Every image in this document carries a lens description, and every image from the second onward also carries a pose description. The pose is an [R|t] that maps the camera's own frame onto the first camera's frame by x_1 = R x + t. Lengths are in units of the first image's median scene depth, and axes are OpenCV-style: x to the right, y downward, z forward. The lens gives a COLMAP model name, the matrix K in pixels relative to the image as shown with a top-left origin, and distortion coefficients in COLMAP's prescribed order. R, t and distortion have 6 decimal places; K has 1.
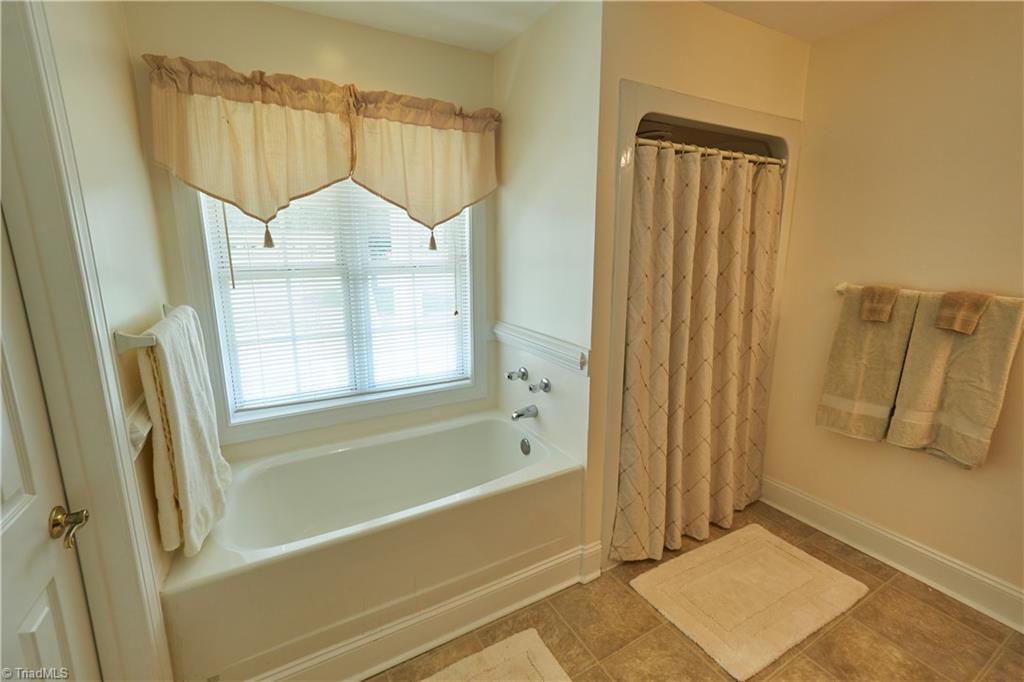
lens RADIAL K [[432.4, 0, 508.9], [0, 432.4, 336.8], [0, 0, 1]] dist [0.001176, -0.000519]
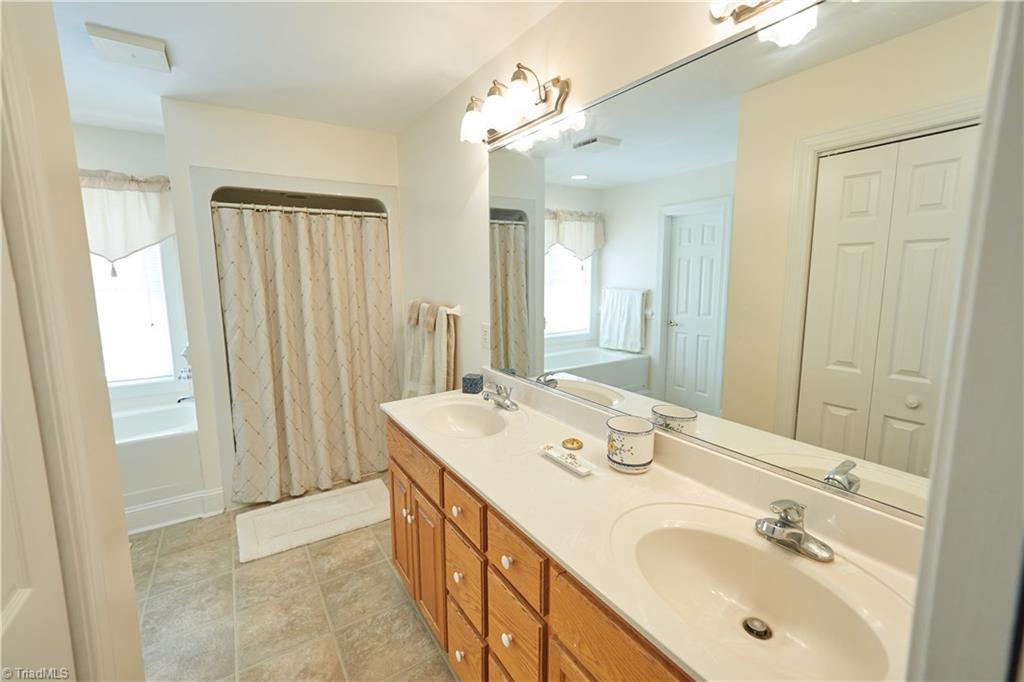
lens RADIAL K [[432.4, 0, 513.7], [0, 432.4, 338.9], [0, 0, 1]] dist [0.001176, -0.000519]
pose [[0.997486, -0.013106, 0.069637, 0.997789], [0.016742, 0.998512, -0.051893, 0.084361], [-0.068853, 0.052928, 0.996222, -0.434321]]
